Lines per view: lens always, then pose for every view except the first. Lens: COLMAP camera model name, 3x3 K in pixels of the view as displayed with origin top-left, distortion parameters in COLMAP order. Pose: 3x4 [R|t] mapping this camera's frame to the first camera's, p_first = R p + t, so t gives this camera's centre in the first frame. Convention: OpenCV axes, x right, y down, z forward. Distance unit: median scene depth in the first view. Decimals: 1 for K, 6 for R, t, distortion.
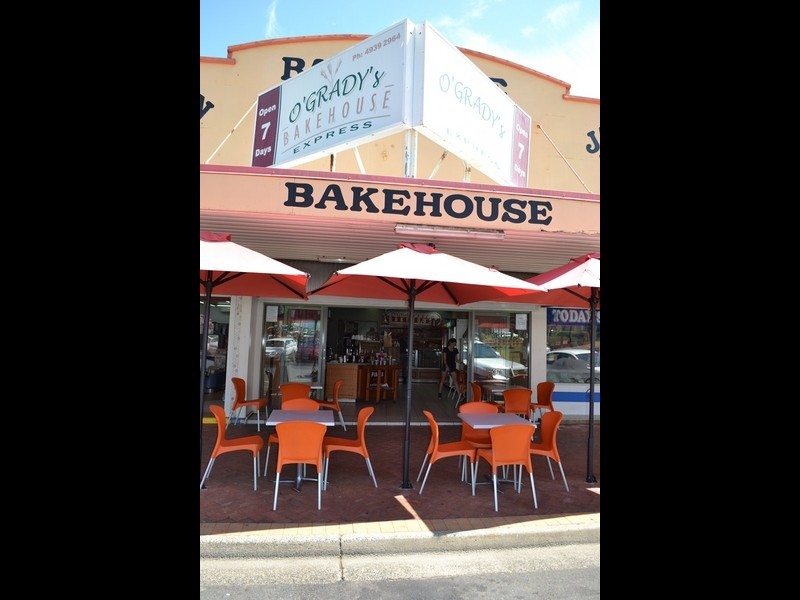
lens RADIAL K [[483.5, 0, 401.2], [0, 483.5, 297.0], [0, 0, 1]] dist [-0.083437, 0.002891]
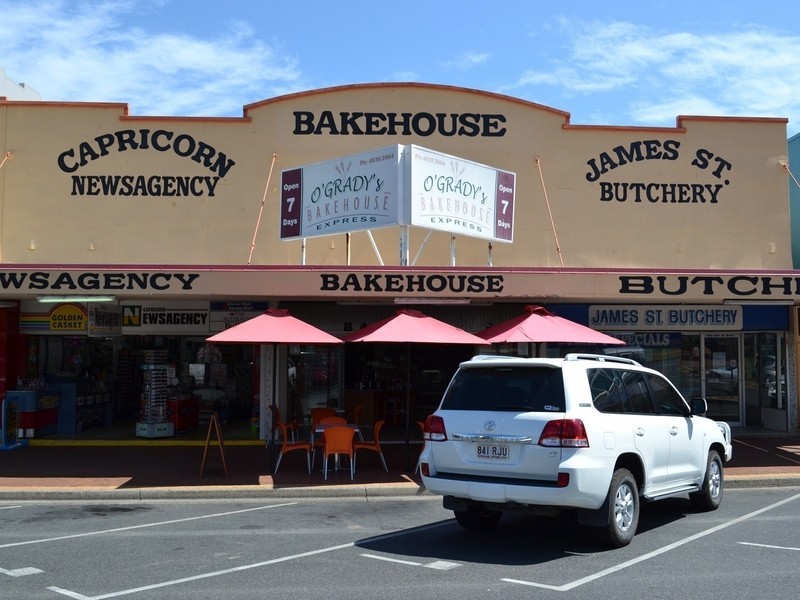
lens RADIAL K [[857.0, 0, 395.1], [0, 857.0, 296.0], [0, 0, 1]] dist [-0.072115, 0.000000]
pose [[0.997256, -0.033892, -0.065817, 0.158001], [0.036043, 0.998845, 0.031779, -0.228825], [0.064664, -0.034064, 0.997326, -1.567012]]
